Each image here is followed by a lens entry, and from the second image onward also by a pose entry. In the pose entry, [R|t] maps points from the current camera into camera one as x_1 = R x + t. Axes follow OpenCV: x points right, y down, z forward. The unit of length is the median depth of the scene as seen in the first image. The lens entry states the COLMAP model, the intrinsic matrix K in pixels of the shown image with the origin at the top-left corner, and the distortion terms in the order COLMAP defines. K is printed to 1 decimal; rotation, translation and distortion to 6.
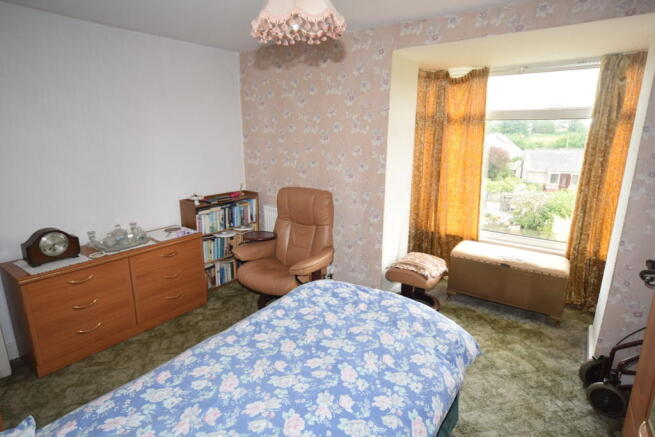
lens RADIAL K [[351.5, 0, 330.8], [0, 351.5, 217.9], [0, 0, 1]] dist [-0.004978, -0.002287]
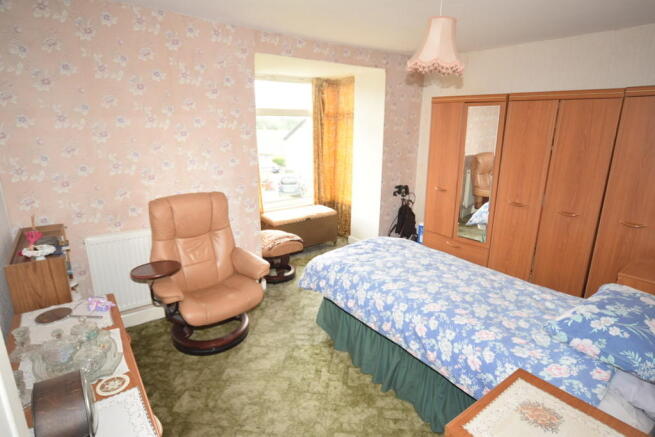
lens RADIAL K [[351.5, 0, 330.8], [0, 351.5, 217.9], [0, 0, 1]] dist [-0.004978, -0.002287]
pose [[0.298838, -0.249350, 0.921152, -0.857794], [0.219390, 0.957357, 0.187976, -0.127761], [-0.928743, 0.145917, 0.340799, 0.453718]]
